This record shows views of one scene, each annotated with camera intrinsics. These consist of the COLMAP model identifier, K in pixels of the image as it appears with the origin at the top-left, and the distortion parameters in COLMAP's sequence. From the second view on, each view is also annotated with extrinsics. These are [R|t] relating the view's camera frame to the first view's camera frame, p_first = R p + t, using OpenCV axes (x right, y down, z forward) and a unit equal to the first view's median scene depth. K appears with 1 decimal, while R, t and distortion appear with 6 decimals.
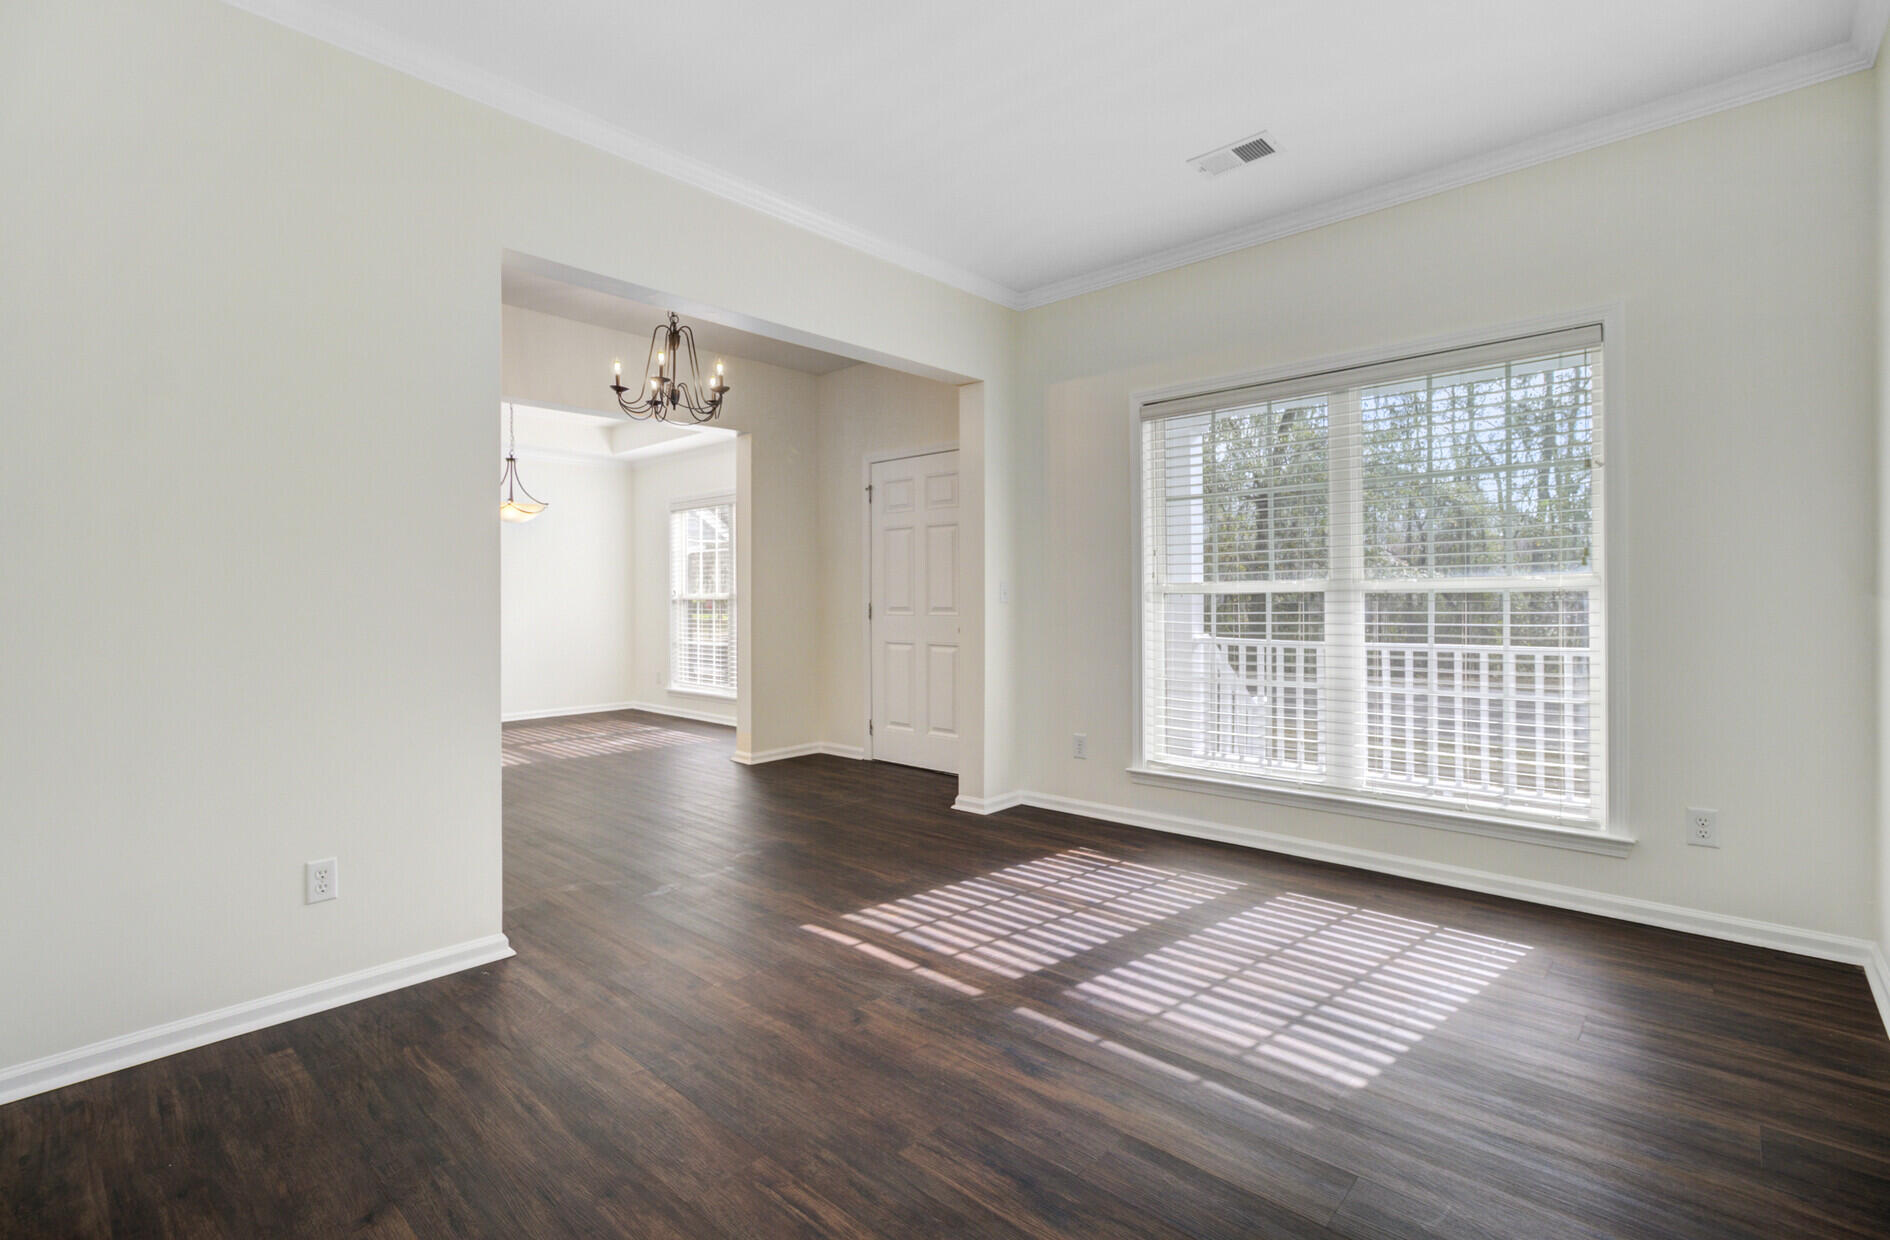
lens RADIAL K [[880.3, 0, 923.4], [0, 880.3, 604.7], [0, 0, 1]] dist [-0.001477, -0.000372]
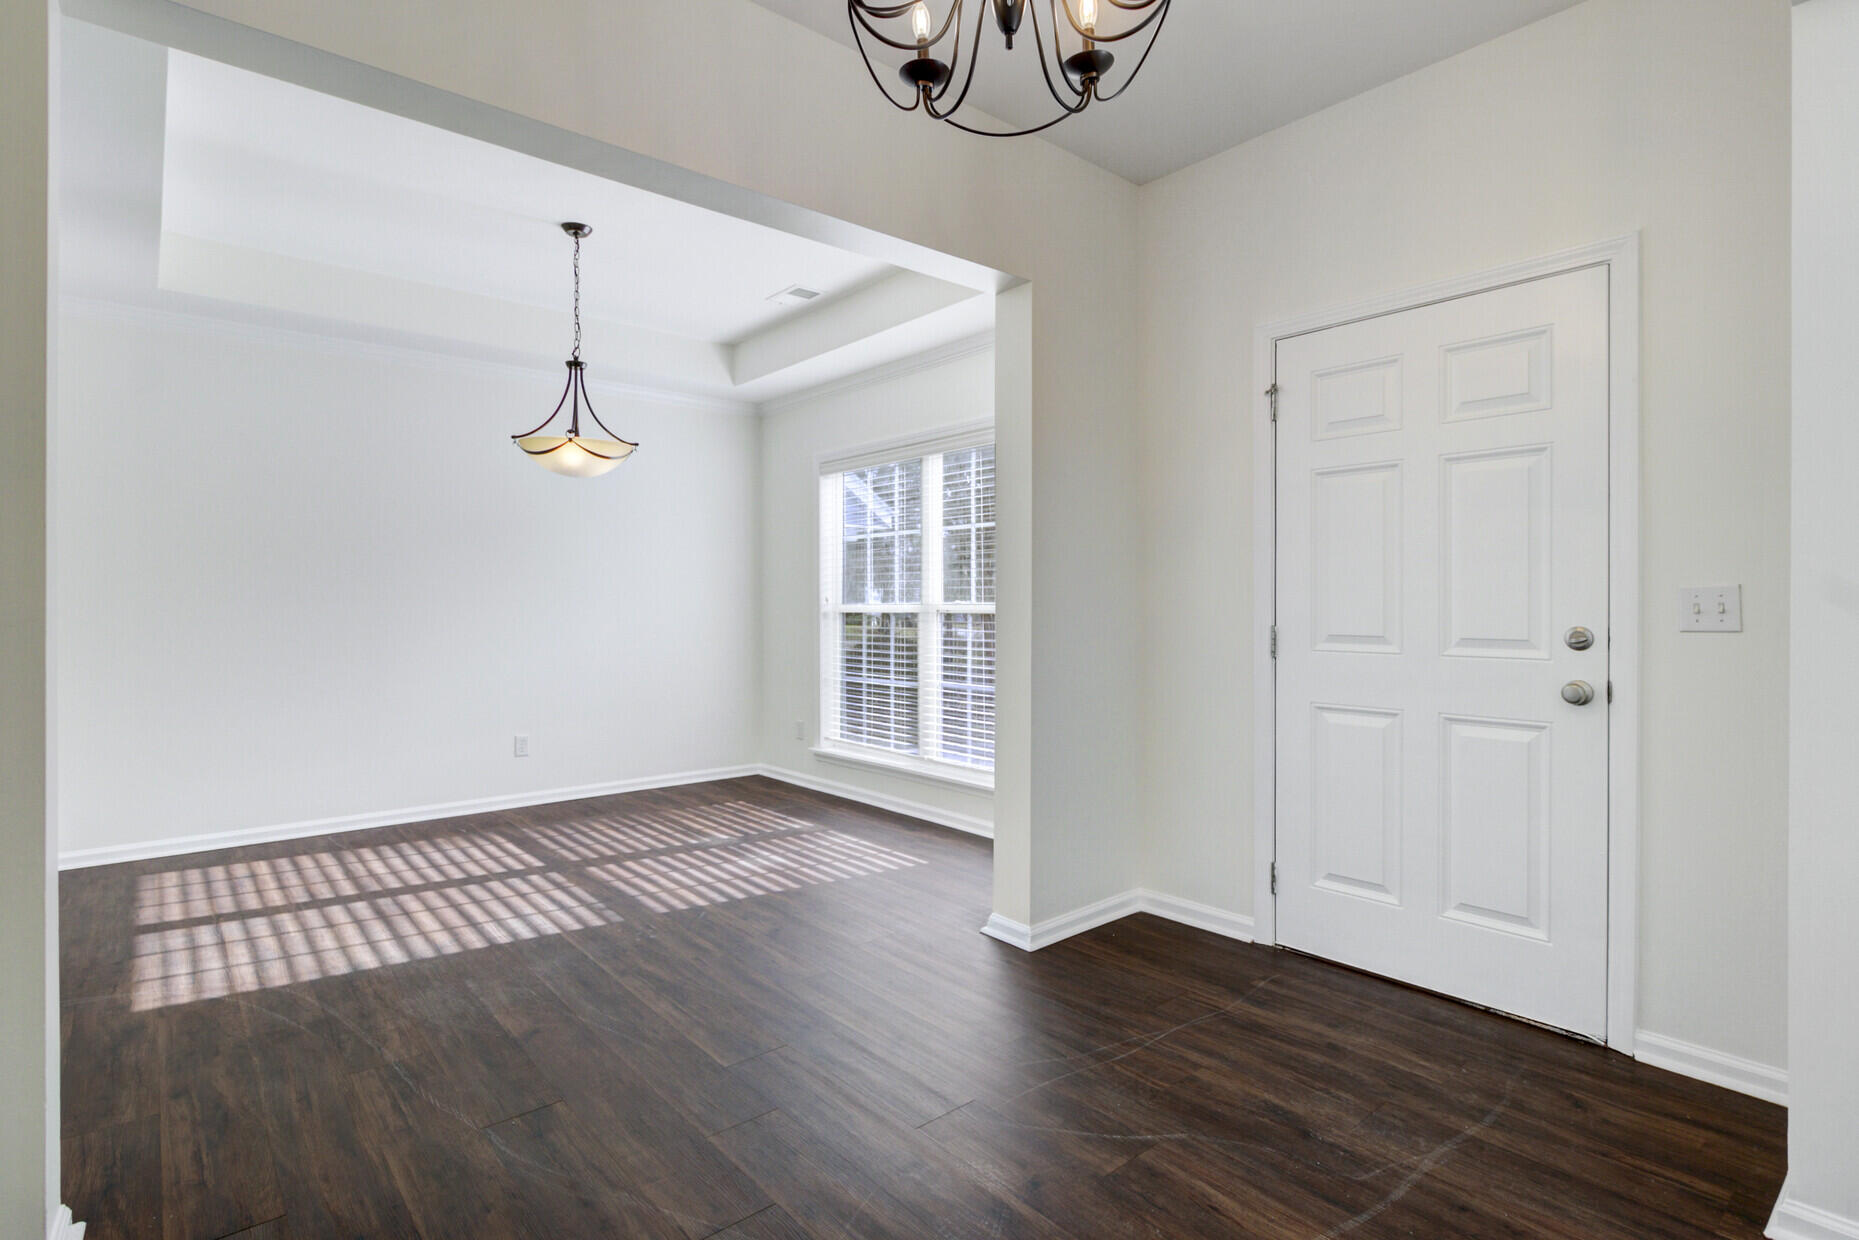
lens RADIAL K [[929.6, 0, 927.6], [0, 929.6, 598.8], [0, 0, 1]] dist [-0.000516, -0.000108]
pose [[0.995365, 0.002689, -0.096127, -0.198902], [-0.003919, 0.999913, -0.012609, -0.009154], [0.096085, 0.012927, 0.995289, 0.458671]]
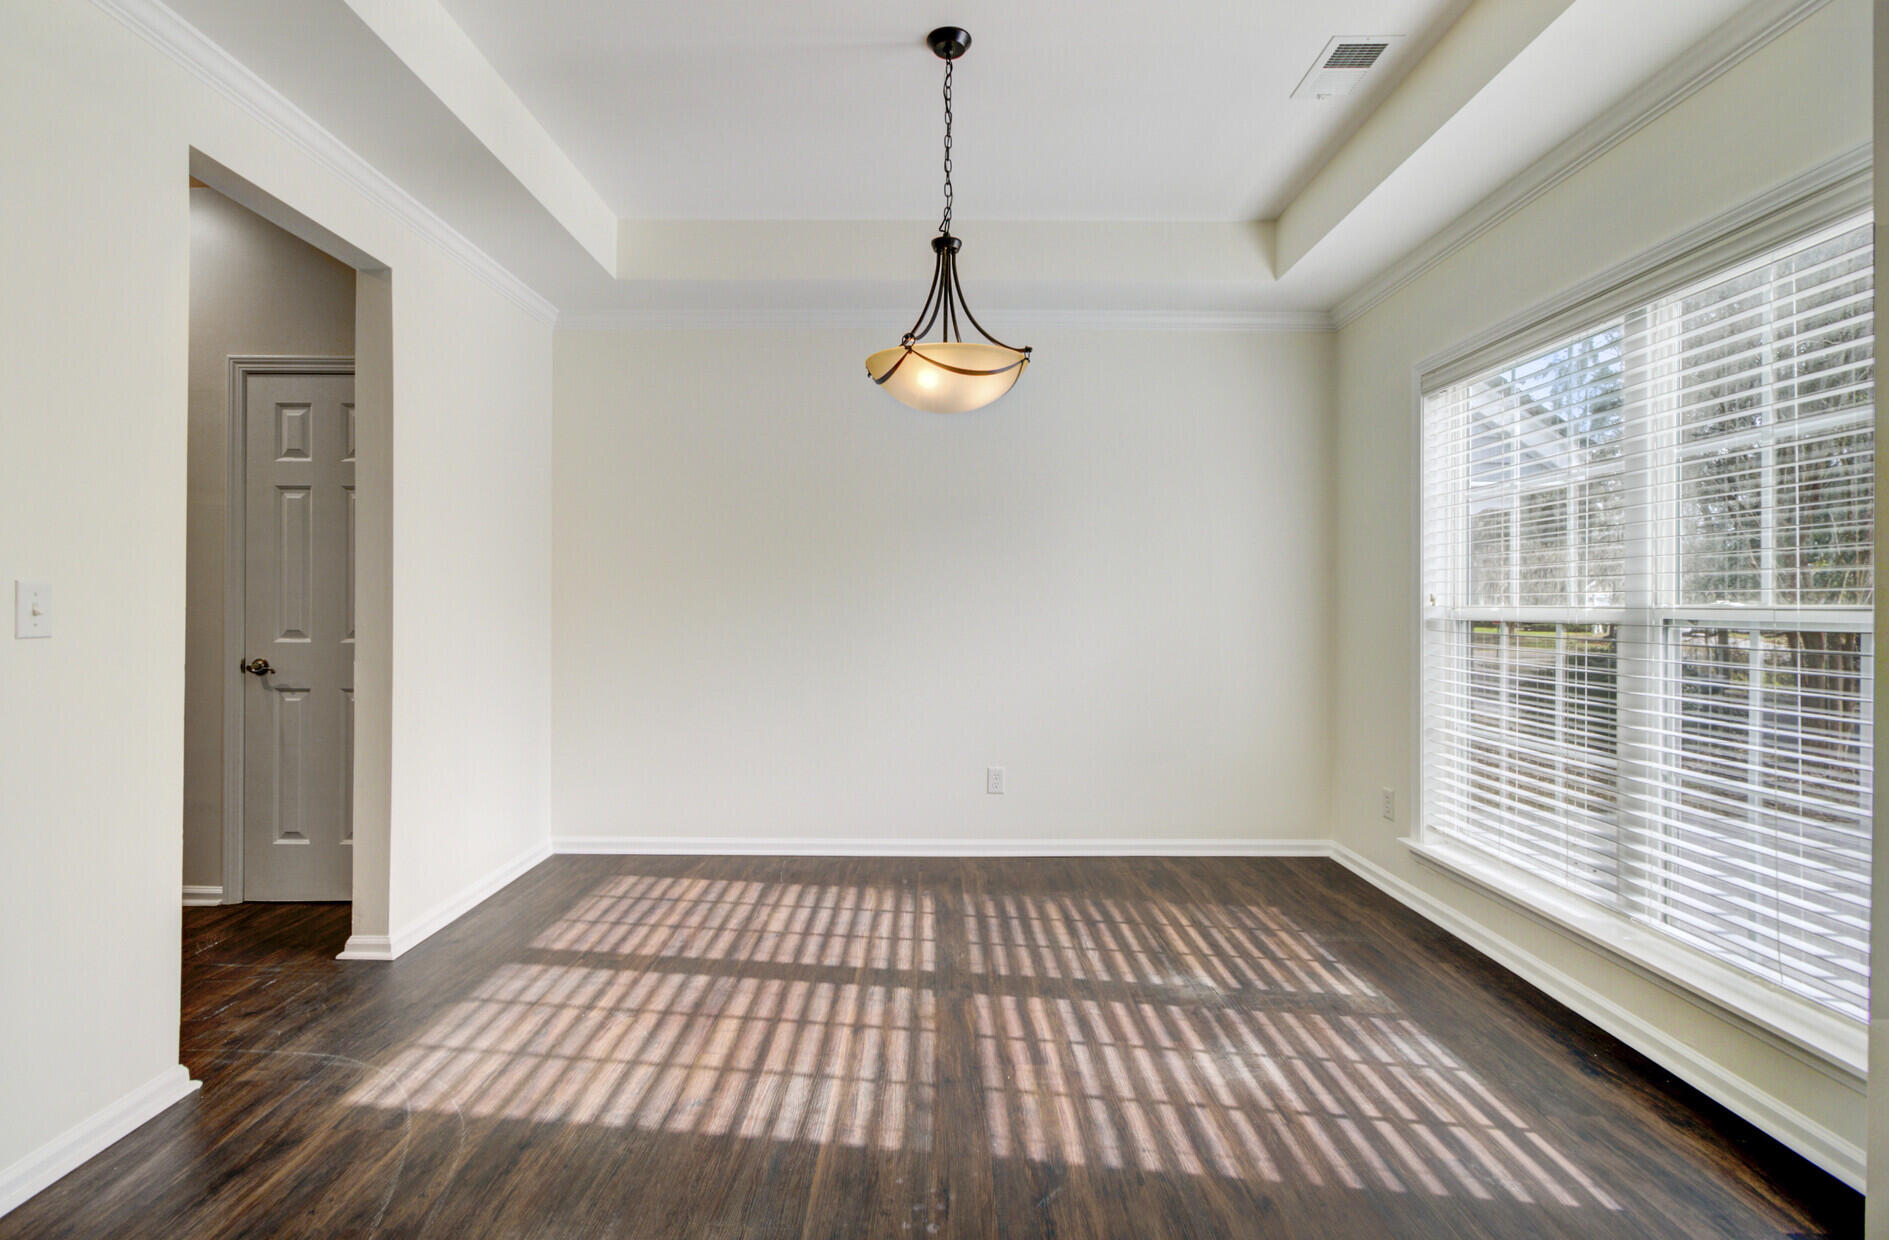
lens RADIAL K [[879.9, 0, 922.9], [0, 879.9, 604.7], [0, 0, 1]] dist [-0.001477, -0.000372]
pose [[0.689279, 0.005946, -0.724472, -0.215636], [-0.011930, 0.999924, -0.003143, -0.010870], [0.724398, 0.010809, 0.689297, 0.786044]]
